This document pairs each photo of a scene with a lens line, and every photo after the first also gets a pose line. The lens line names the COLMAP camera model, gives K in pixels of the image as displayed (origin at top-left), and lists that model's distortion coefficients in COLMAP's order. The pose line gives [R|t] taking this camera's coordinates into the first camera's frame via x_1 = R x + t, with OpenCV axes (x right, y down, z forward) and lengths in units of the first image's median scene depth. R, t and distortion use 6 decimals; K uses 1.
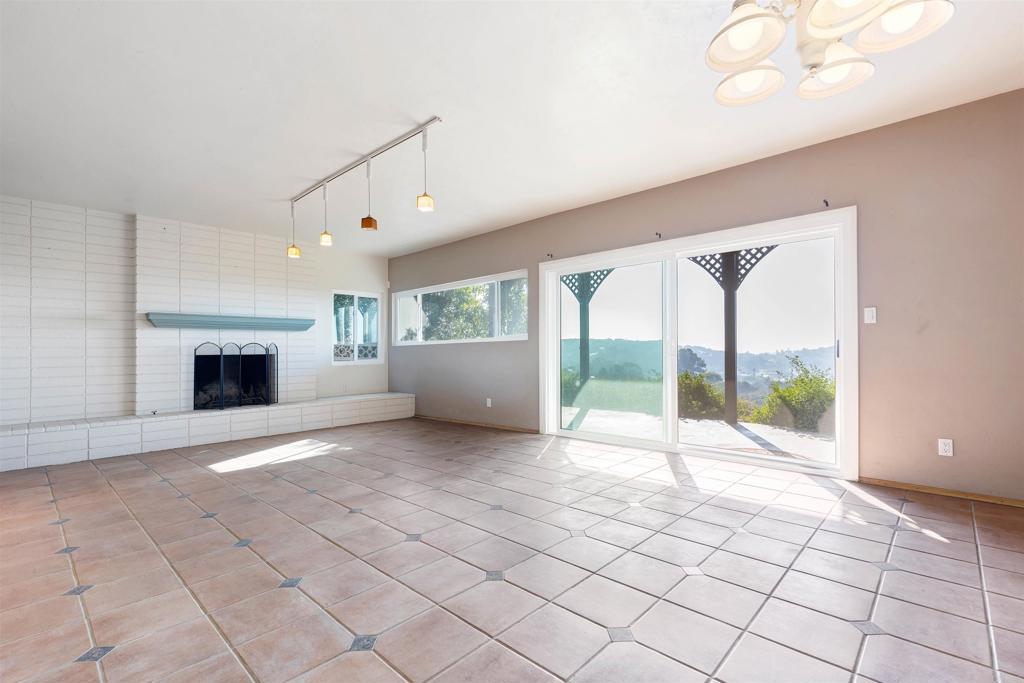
lens RADIAL K [[466.8, 0, 512.0], [0, 466.8, 341.5], [0, 0, 1]] dist [-0.001689, -0.000341]
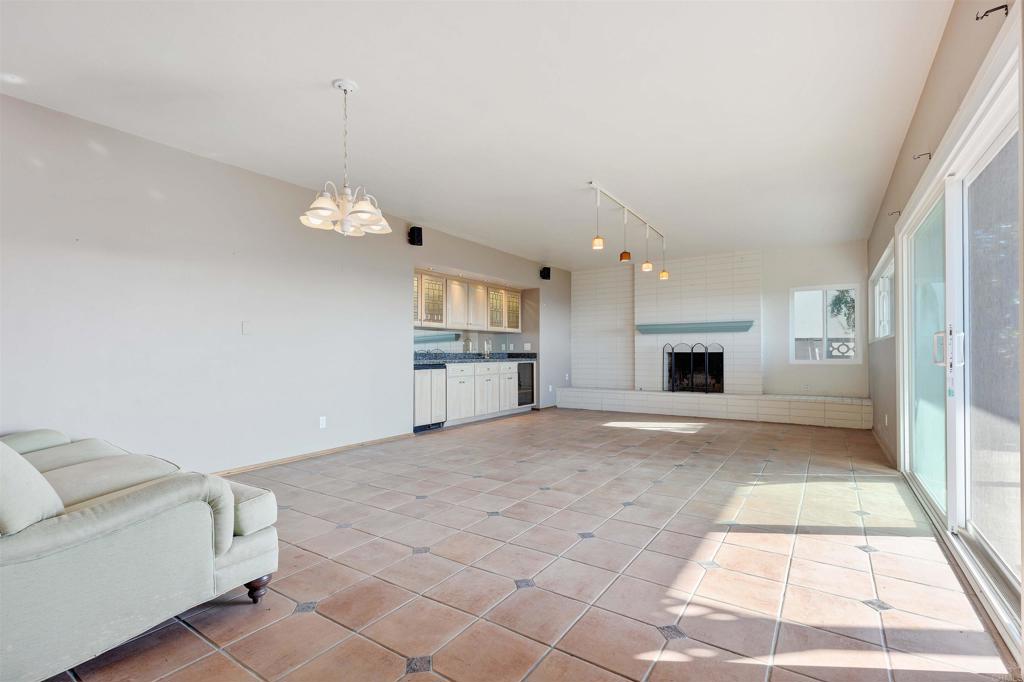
lens RADIAL K [[467.9, 0, 515.7], [0, 467.9, 325.0], [0, 0, 1]] dist [-0.000248, 0.000163]
pose [[0.162111, -0.045829, -0.985708, 0.712714], [0.020810, 0.998858, -0.043018, -0.002802], [0.986553, -0.013539, 0.162880, 0.335148]]
